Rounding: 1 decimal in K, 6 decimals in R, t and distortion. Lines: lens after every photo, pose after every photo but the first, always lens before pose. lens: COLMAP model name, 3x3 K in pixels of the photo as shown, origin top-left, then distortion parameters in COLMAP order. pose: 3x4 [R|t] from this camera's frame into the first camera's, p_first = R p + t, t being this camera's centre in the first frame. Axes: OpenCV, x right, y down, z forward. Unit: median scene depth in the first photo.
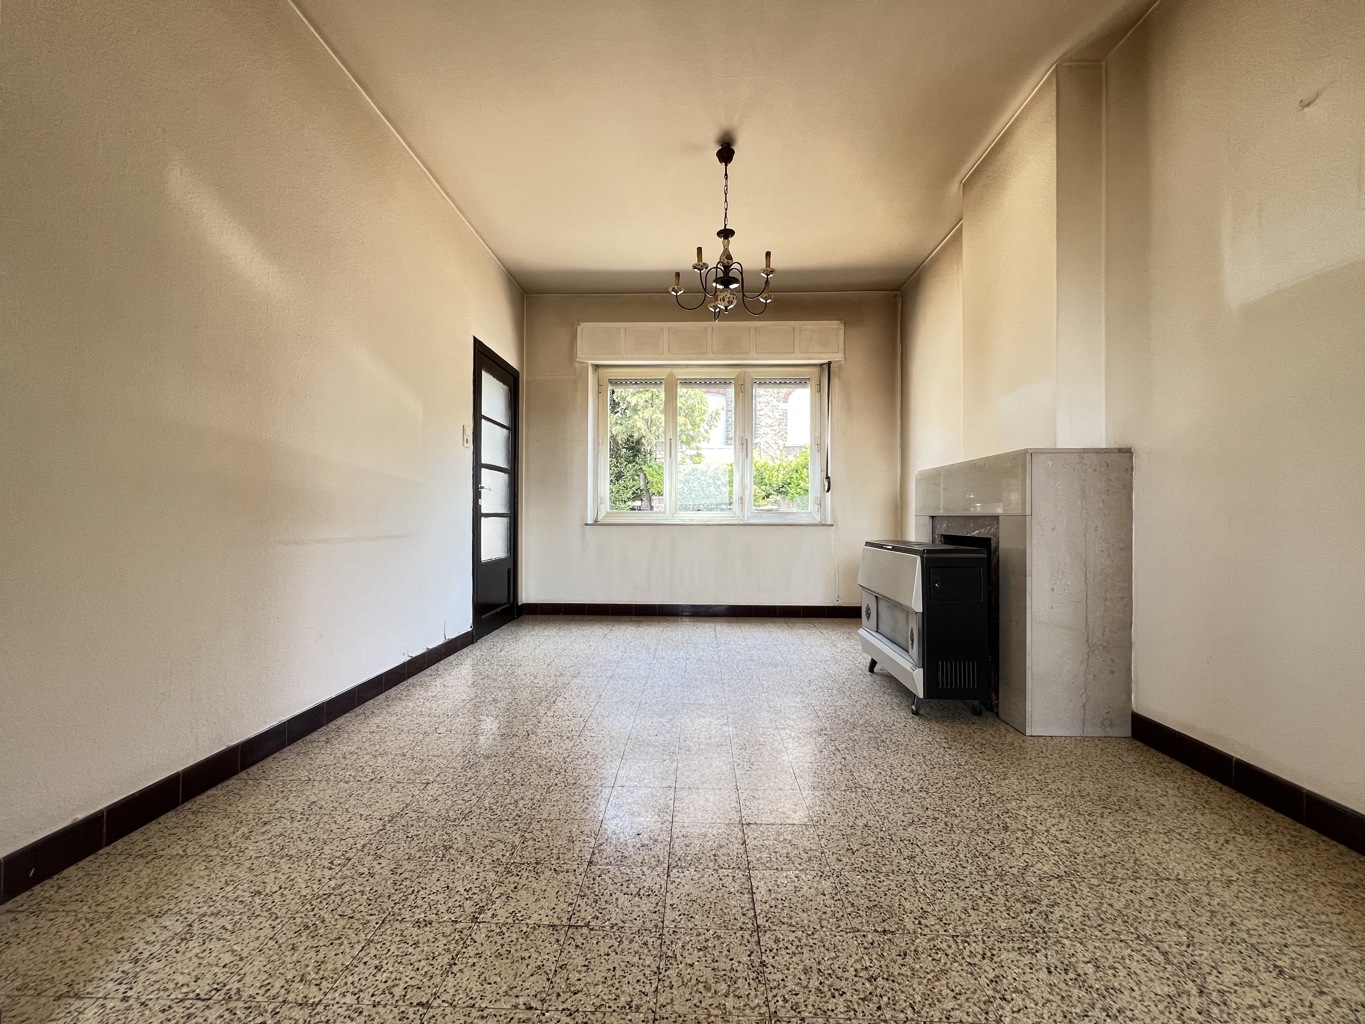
lens RADIAL K [[546.8, 0, 683.0], [0, 546.8, 515.4], [0, 0, 1]] dist [-0.001138, 0.000238]
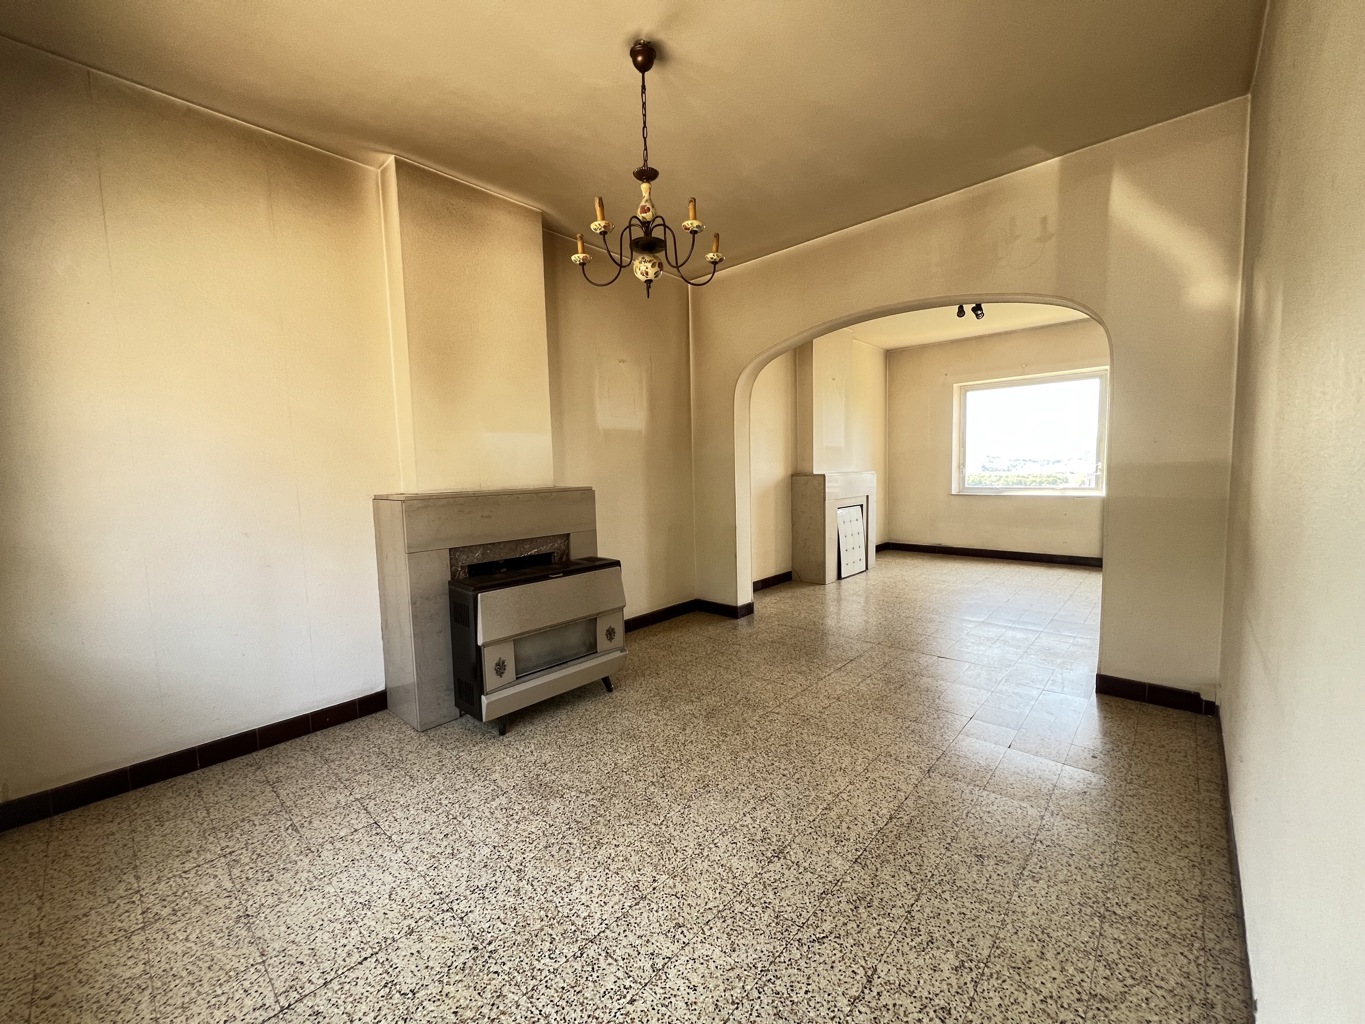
lens RADIAL K [[546.8, 0, 683.0], [0, 546.8, 515.4], [0, 0, 1]] dist [-0.001138, 0.000238]
pose [[-0.758313, -0.037546, 0.650808, -0.285942], [0.023792, 0.996081, 0.085188, -0.083732], [-0.651456, 0.080084, -0.754448, 0.999796]]
